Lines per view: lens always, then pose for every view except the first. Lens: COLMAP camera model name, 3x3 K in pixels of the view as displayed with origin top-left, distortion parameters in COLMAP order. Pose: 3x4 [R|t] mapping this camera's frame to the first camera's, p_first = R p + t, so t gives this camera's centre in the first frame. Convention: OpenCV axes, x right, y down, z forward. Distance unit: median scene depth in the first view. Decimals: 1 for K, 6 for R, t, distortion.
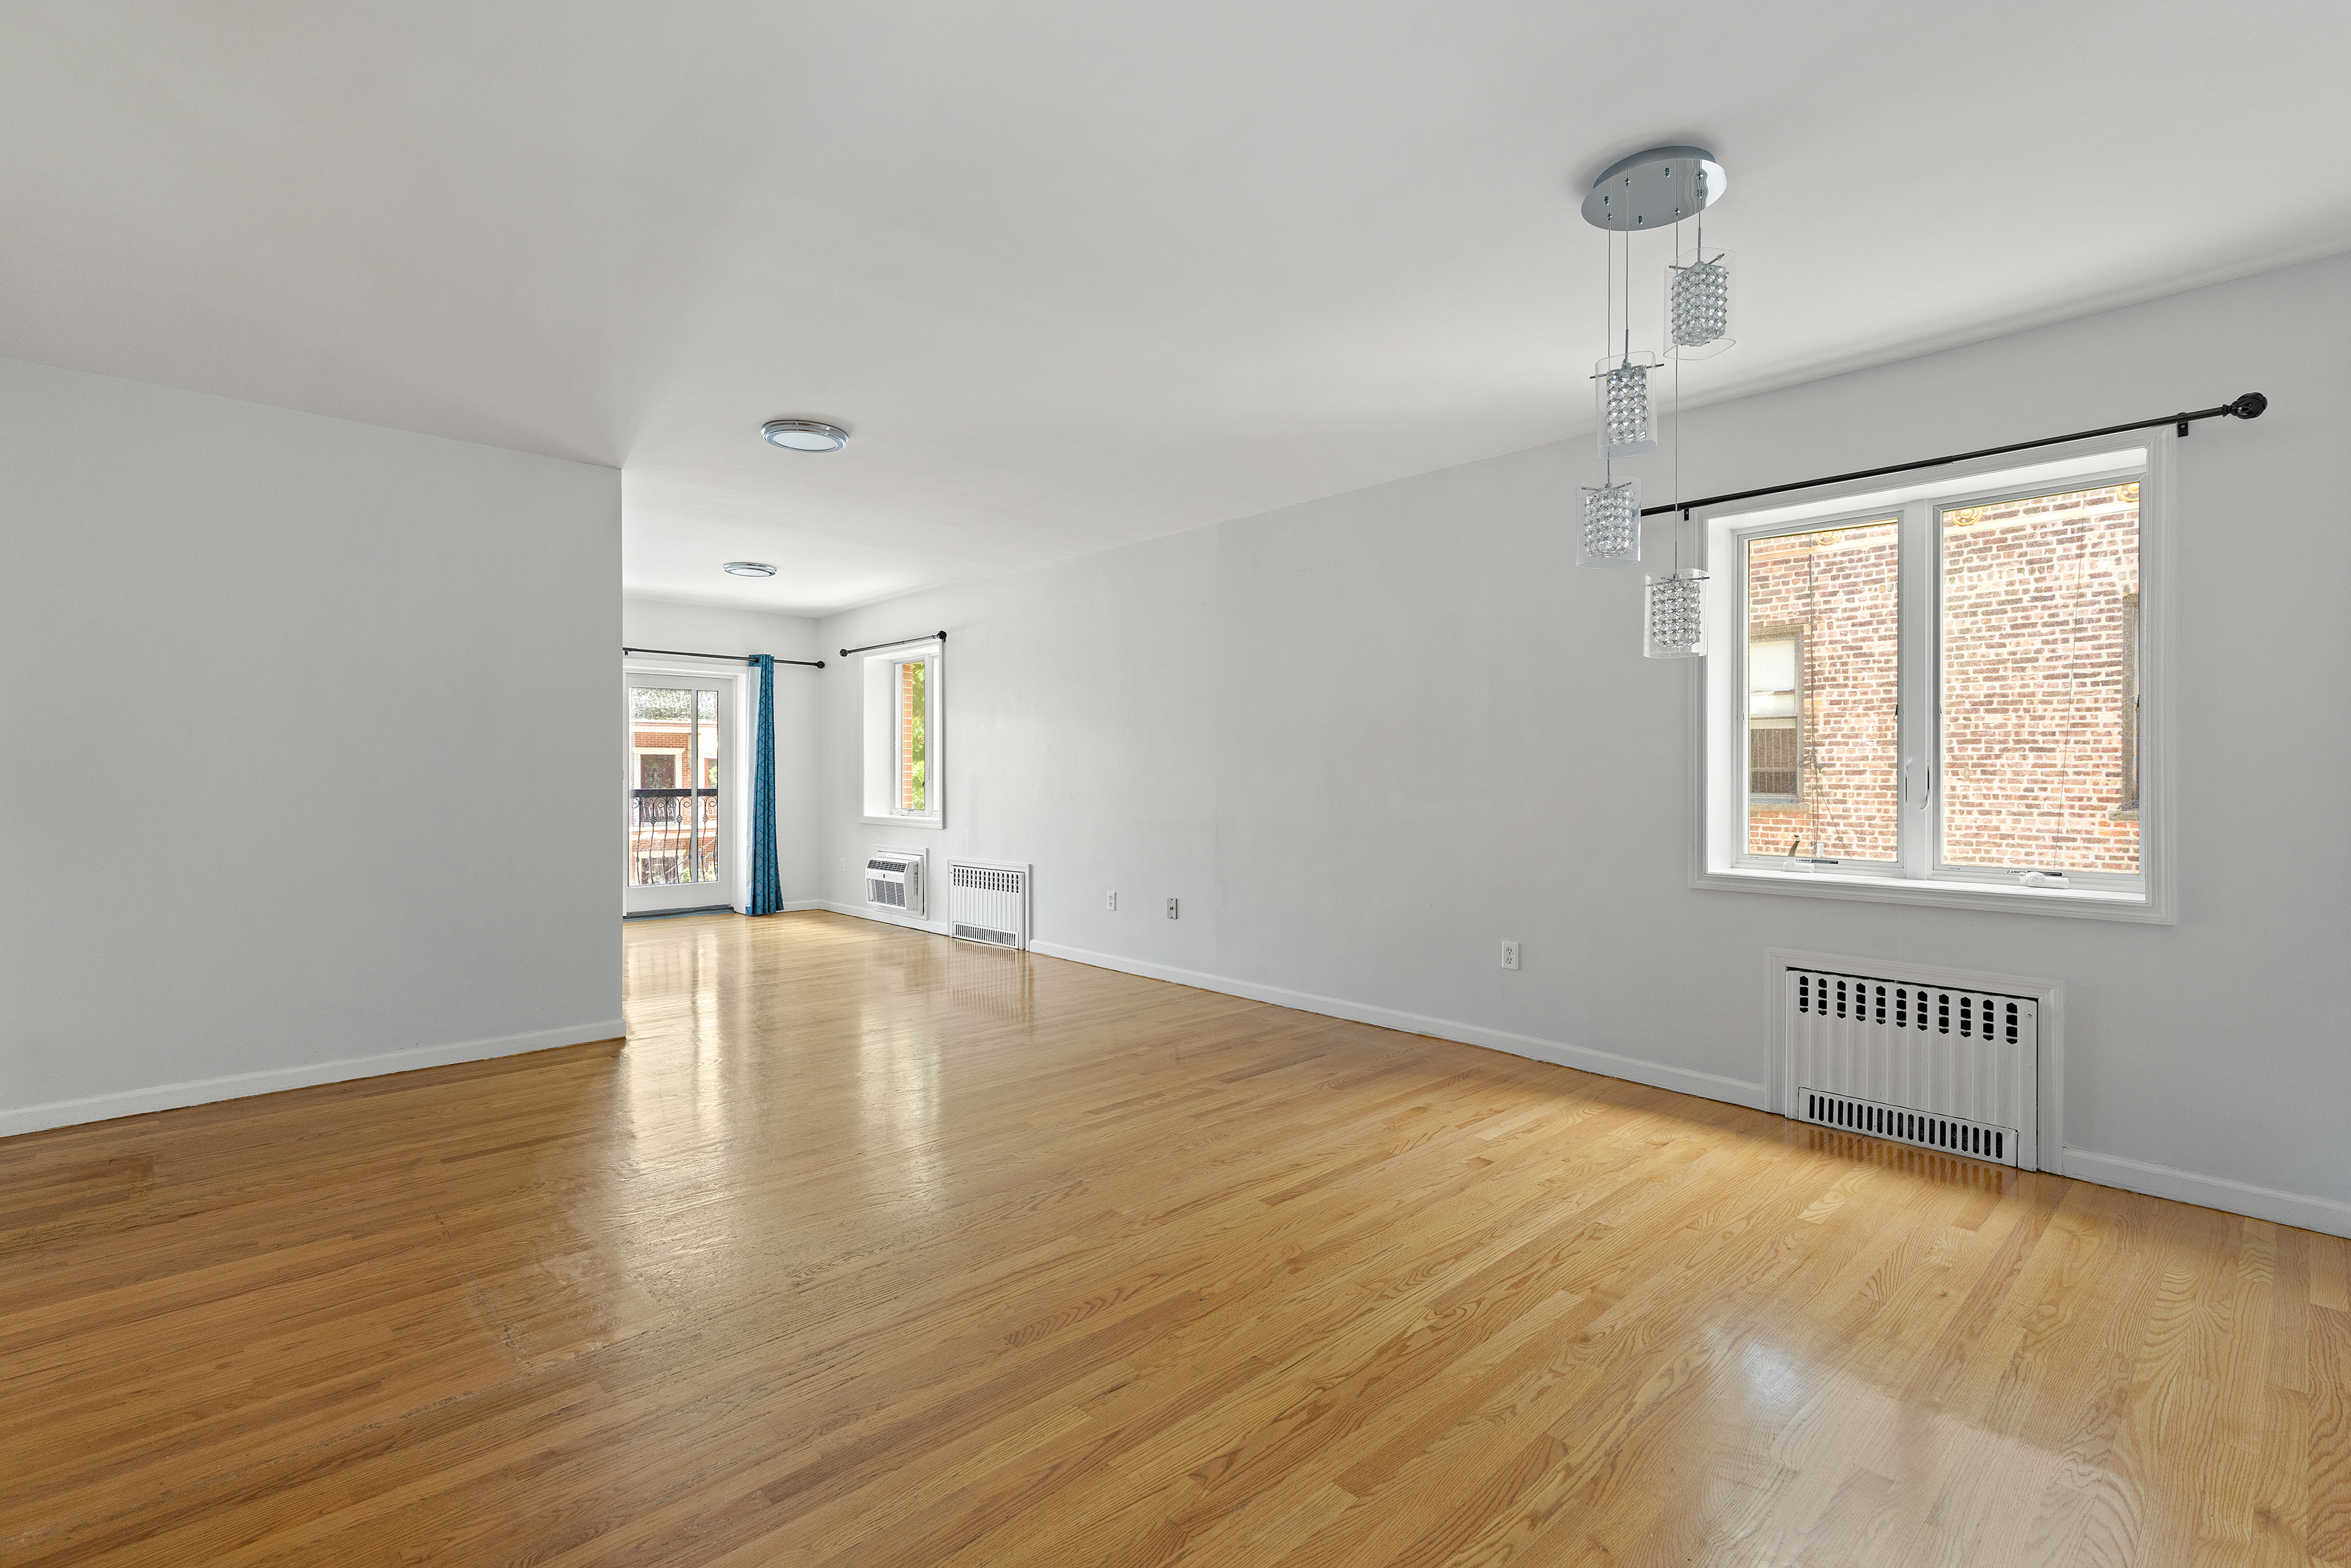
lens RADIAL K [[1009.4, 0, 1168.7], [0, 1009.4, 786.4], [0, 0, 1]] dist [-0.000847, -0.000152]
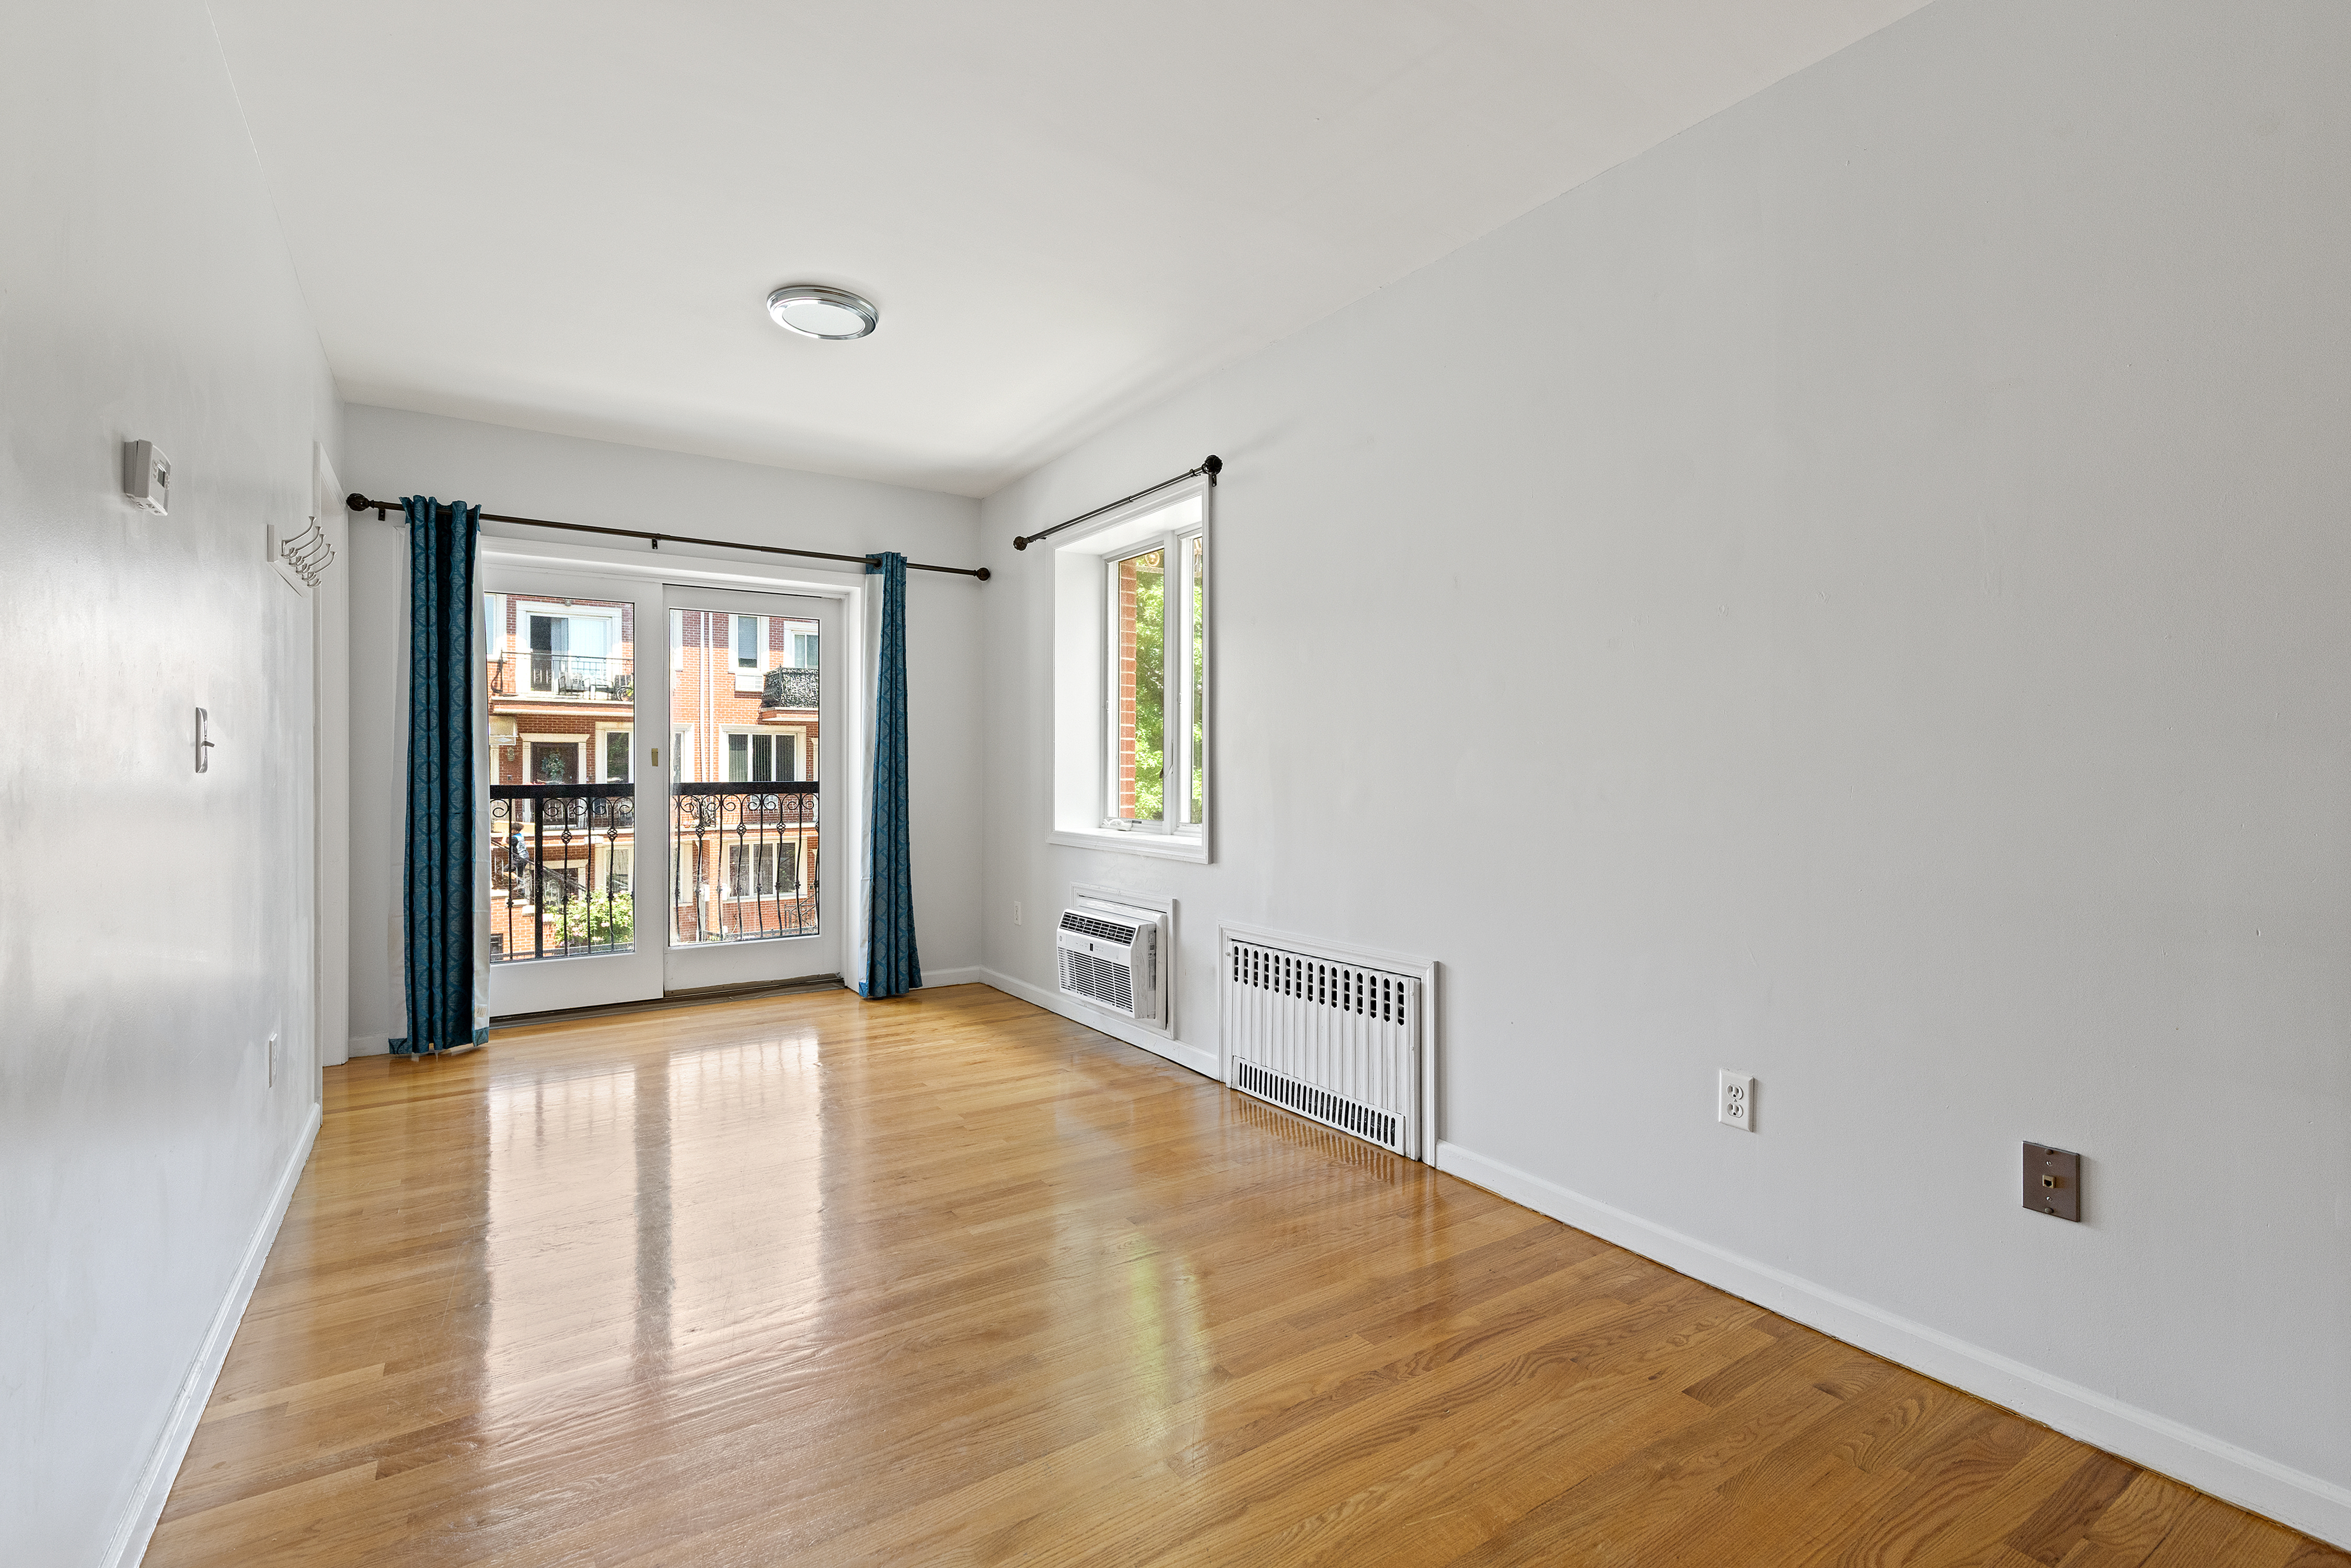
lens RADIAL K [[1075.7, 0, 1180.1], [0, 1075.7, 777.9], [0, 0, 1]] dist [0.015011, 0.000679]
pose [[0.985336, 0.000617, -0.170624, -0.128318], [-0.000929, 0.999998, -0.001750, 0.000679], [0.170622, 0.001883, 0.985335, 0.413597]]
